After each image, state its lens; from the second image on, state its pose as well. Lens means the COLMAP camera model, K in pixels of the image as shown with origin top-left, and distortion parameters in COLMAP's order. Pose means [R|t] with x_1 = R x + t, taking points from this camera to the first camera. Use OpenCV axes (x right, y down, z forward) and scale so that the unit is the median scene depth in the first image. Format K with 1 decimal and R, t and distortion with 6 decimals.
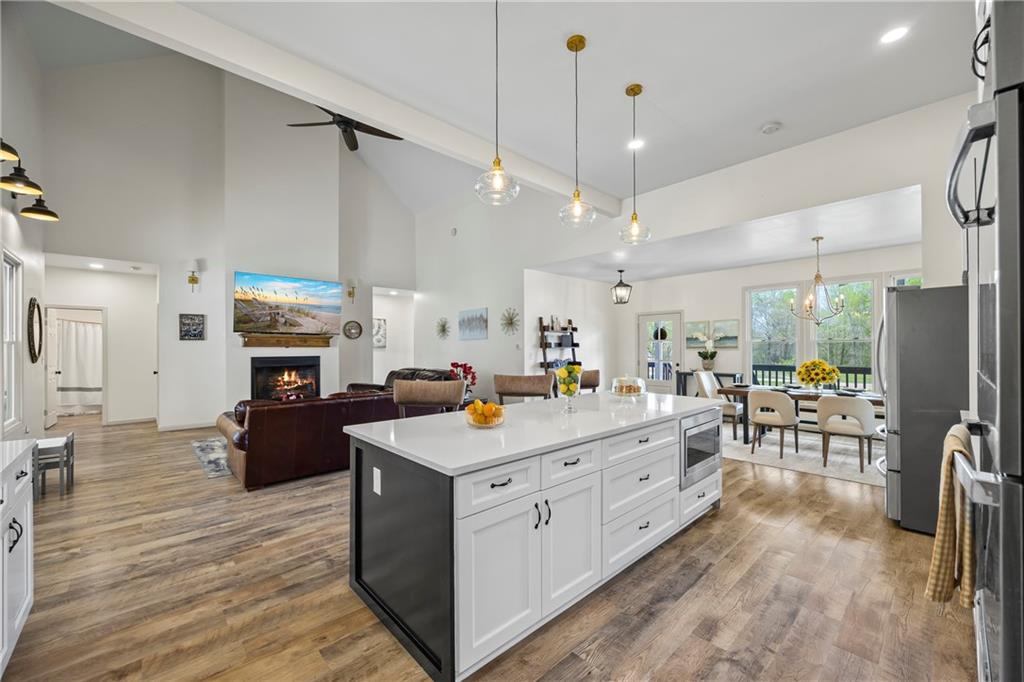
lens RADIAL K [[409.1, 0, 510.6], [0, 409.1, 345.1], [0, 0, 1]] dist [-0.004493, -0.000397]
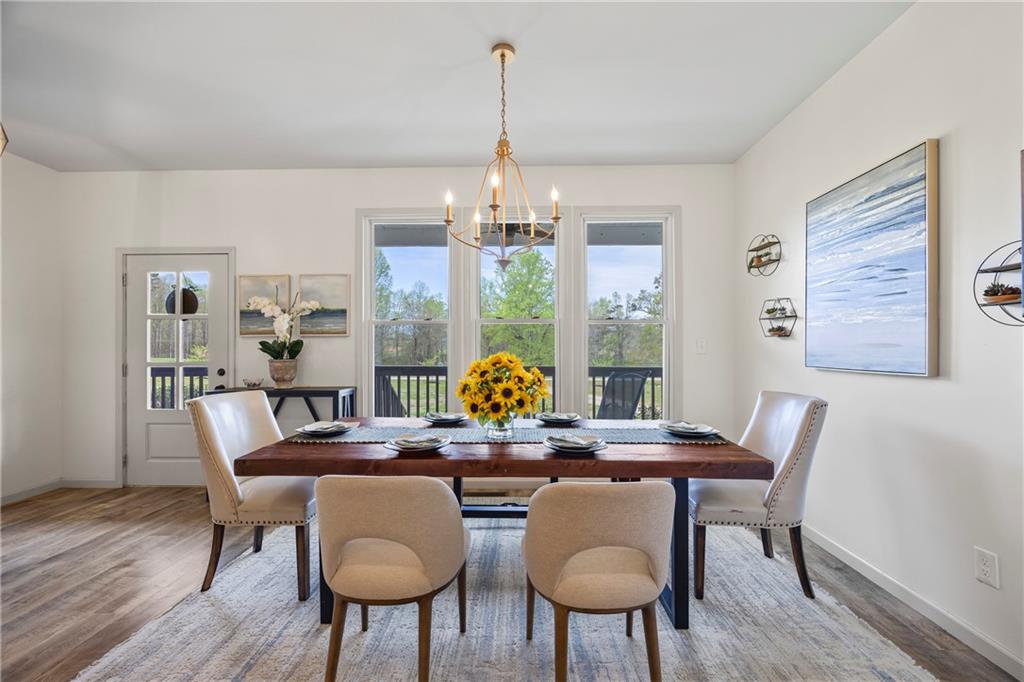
lens RADIAL K [[409.1, 0, 510.6], [0, 409.1, 345.1], [0, 0, 1]] dist [-0.004493, -0.000397]
pose [[0.703585, 0.008685, 0.710558, 0.343703], [-0.005471, 0.999962, -0.006805, 0.021905], [-0.710590, 0.000901, 0.703605, 0.515157]]
